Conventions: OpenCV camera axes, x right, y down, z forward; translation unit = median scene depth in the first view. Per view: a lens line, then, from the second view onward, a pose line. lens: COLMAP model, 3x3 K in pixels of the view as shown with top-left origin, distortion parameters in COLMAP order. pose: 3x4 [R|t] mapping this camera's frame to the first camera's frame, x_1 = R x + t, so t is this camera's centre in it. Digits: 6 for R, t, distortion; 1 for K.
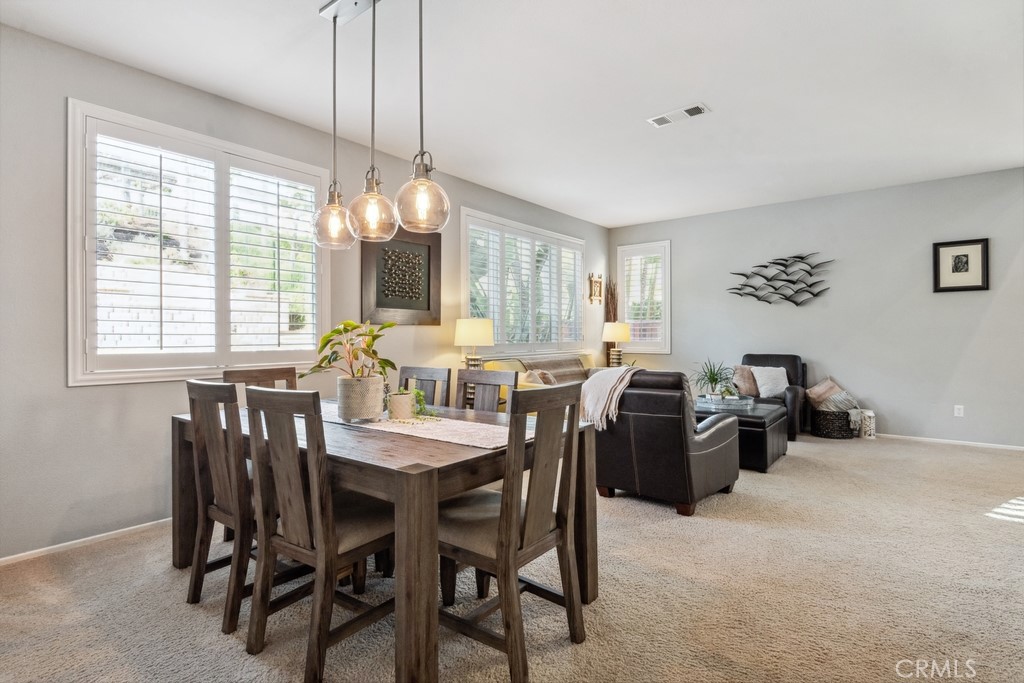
lens RADIAL K [[499.2, 0, 512.2], [0, 499.2, 332.0], [0, 0, 1]] dist [0.014619, -0.011228]
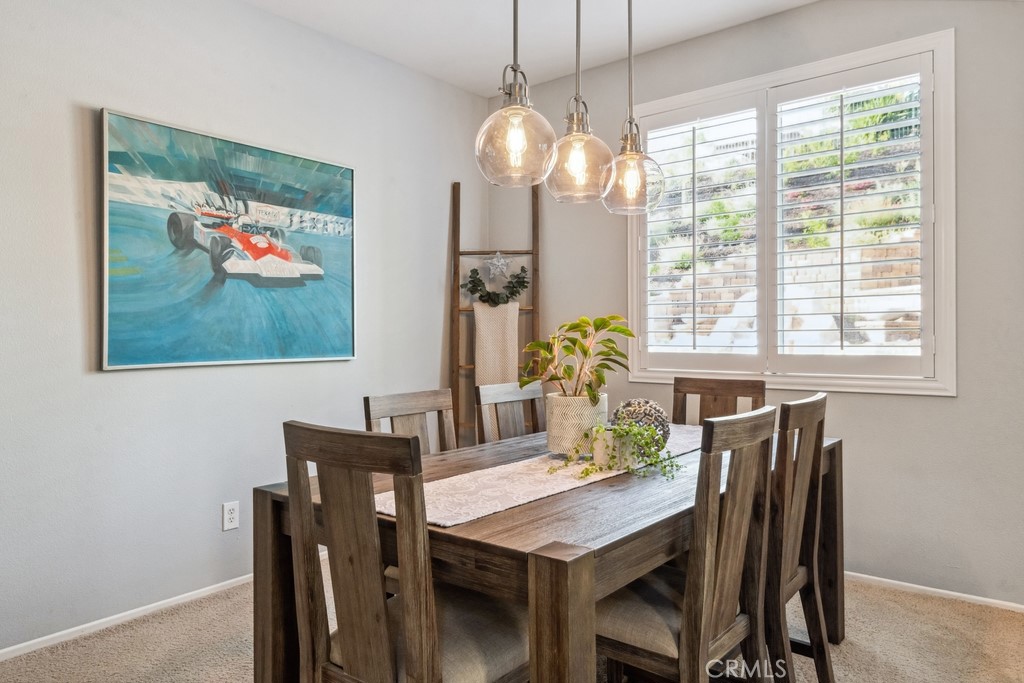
lens RADIAL K [[684.3, 0, 508.5], [0, 684.3, 333.1], [0, 0, 1]] dist [0.038085, -0.014474]
pose [[-0.005314, 0.004517, -0.999976, 0.259989], [0.016901, 0.999847, 0.004427, -0.001917], [0.999843, -0.016877, -0.005389, 0.340222]]
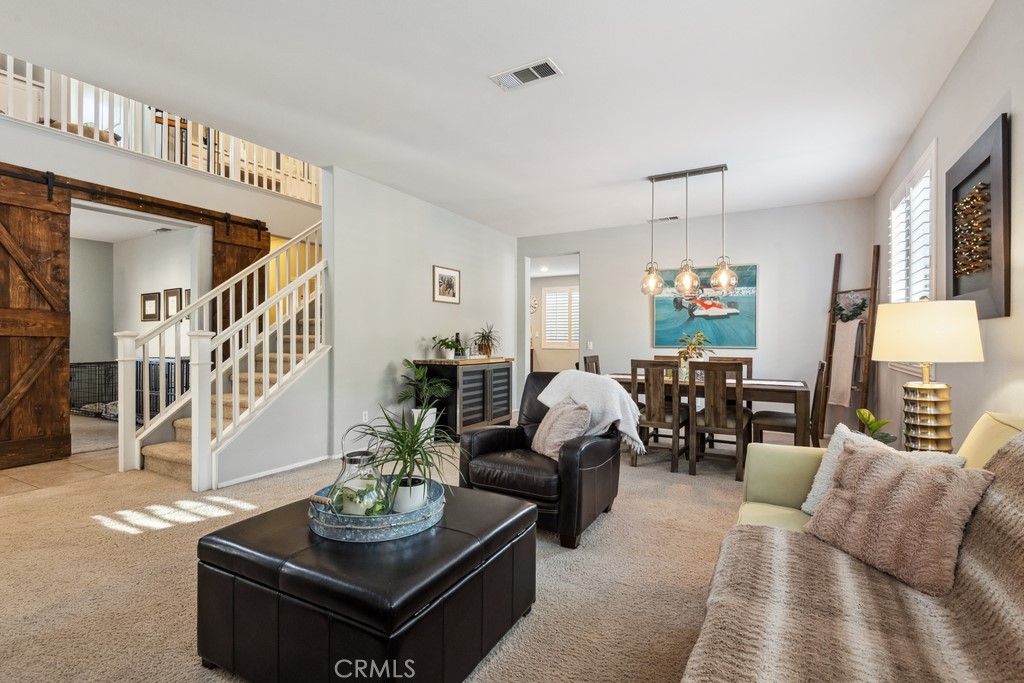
lens RADIAL K [[487.4, 0, 511.1], [0, 487.4, 337.1], [0, 0, 1]] dist [0.007746, -0.009070]
pose [[-0.987528, 0.003570, -0.157400, 0.294935], [0.005126, 0.999942, -0.009486, 0.005755], [0.157357, -0.010174, -0.987489, 1.110997]]
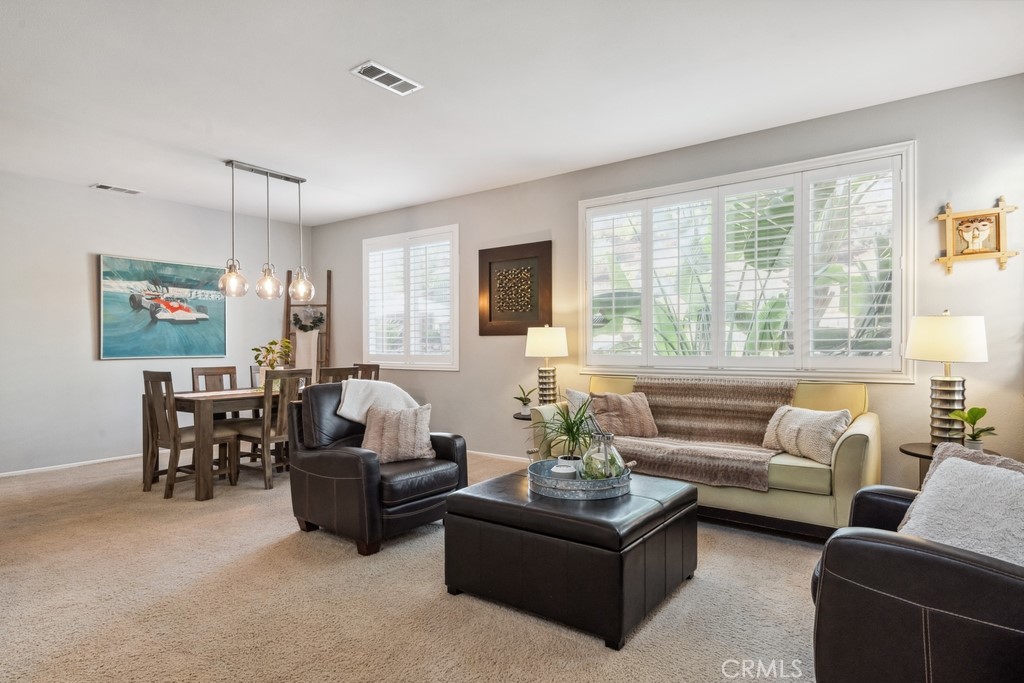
lens RADIAL K [[569.7, 0, 516.5], [0, 569.7, 349.4], [0, 0, 1]] dist [0.016455, -0.000037]
pose [[0.043012, 0.014915, -0.998963, 0.786838], [0.012702, 0.999800, 0.015474, -0.002434], [0.998994, -0.013354, 0.042814, 0.719500]]
